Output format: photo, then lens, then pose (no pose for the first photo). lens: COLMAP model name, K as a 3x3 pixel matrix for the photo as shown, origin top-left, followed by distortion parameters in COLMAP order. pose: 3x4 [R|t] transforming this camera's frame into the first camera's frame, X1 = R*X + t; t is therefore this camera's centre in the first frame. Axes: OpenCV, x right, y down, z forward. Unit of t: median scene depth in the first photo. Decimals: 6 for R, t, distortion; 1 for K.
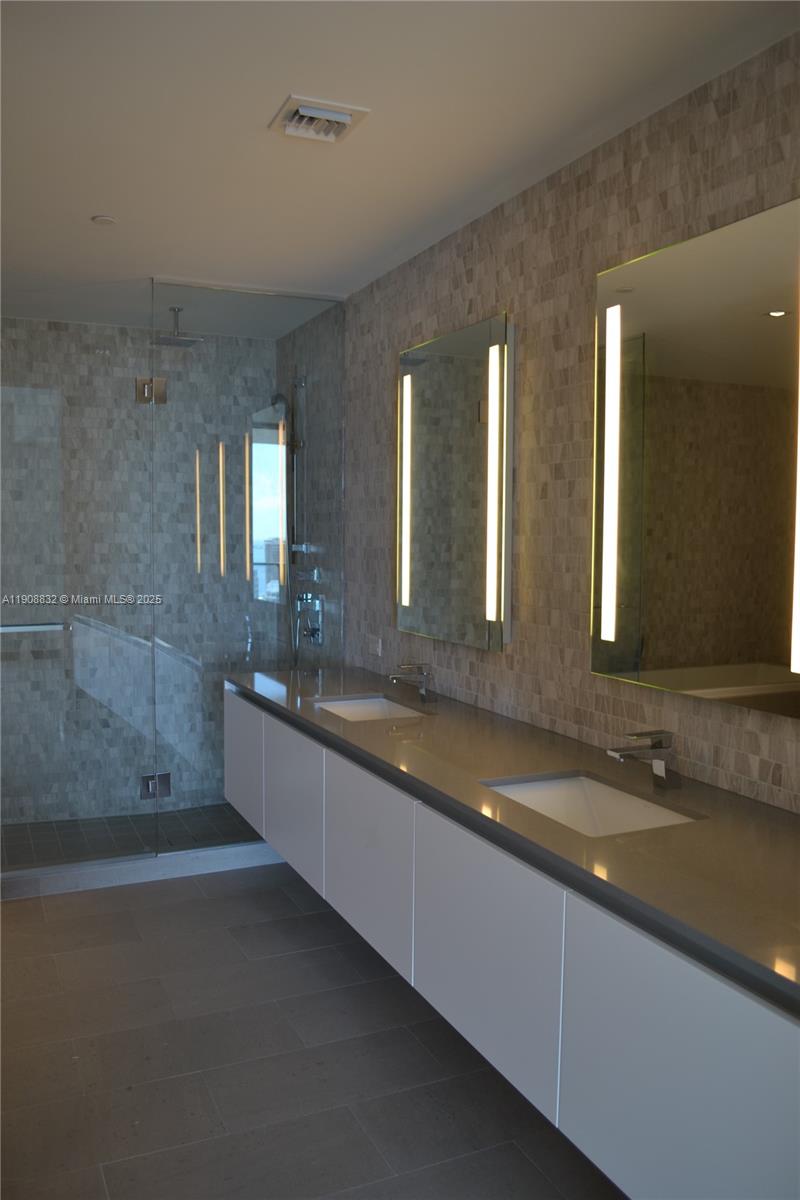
lens RADIAL K [[962.6, 0, 401.2], [0, 962.6, 601.3], [0, 0, 1]] dist [-0.081893, 0.004203]
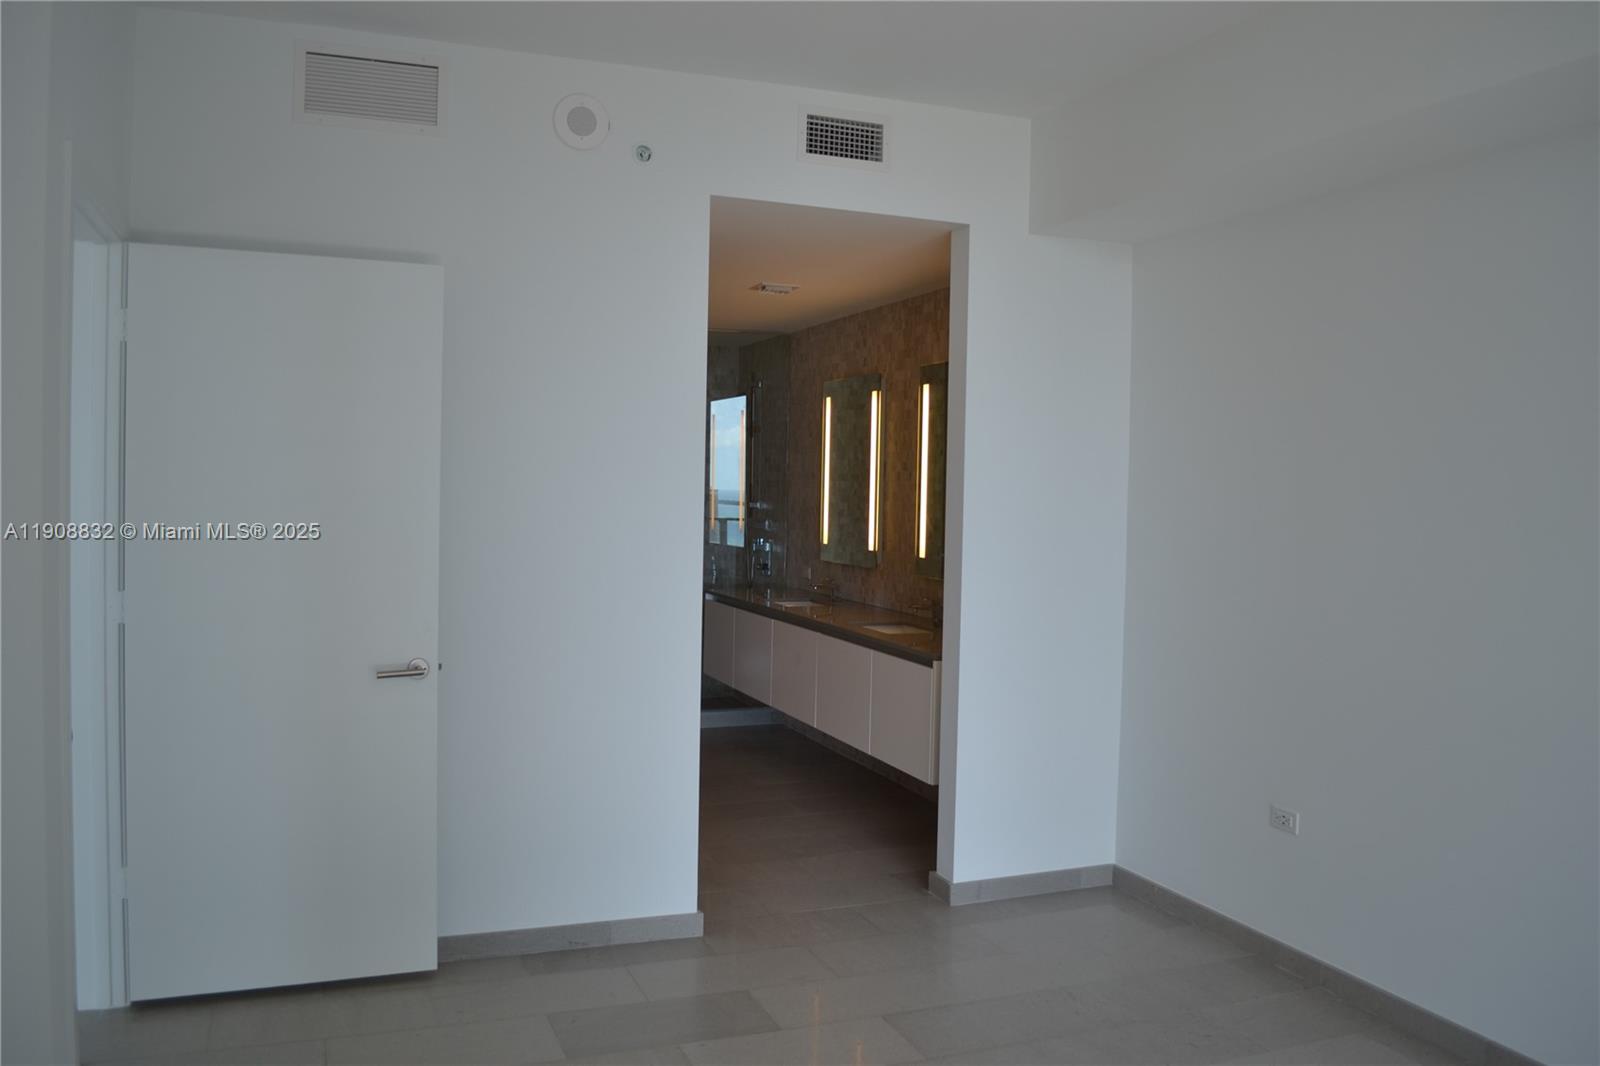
lens RADIAL K [[1283.5, 0, 800.0], [0, 1283.5, 531.3], [0, 0, 1]] dist [-0.081893, 0.004203]
pose [[0.998419, 0.015187, -0.054112, 0.076669], [-0.016950, 0.999336, -0.032264, 0.052571], [0.053586, 0.033131, 0.998013, -1.091928]]
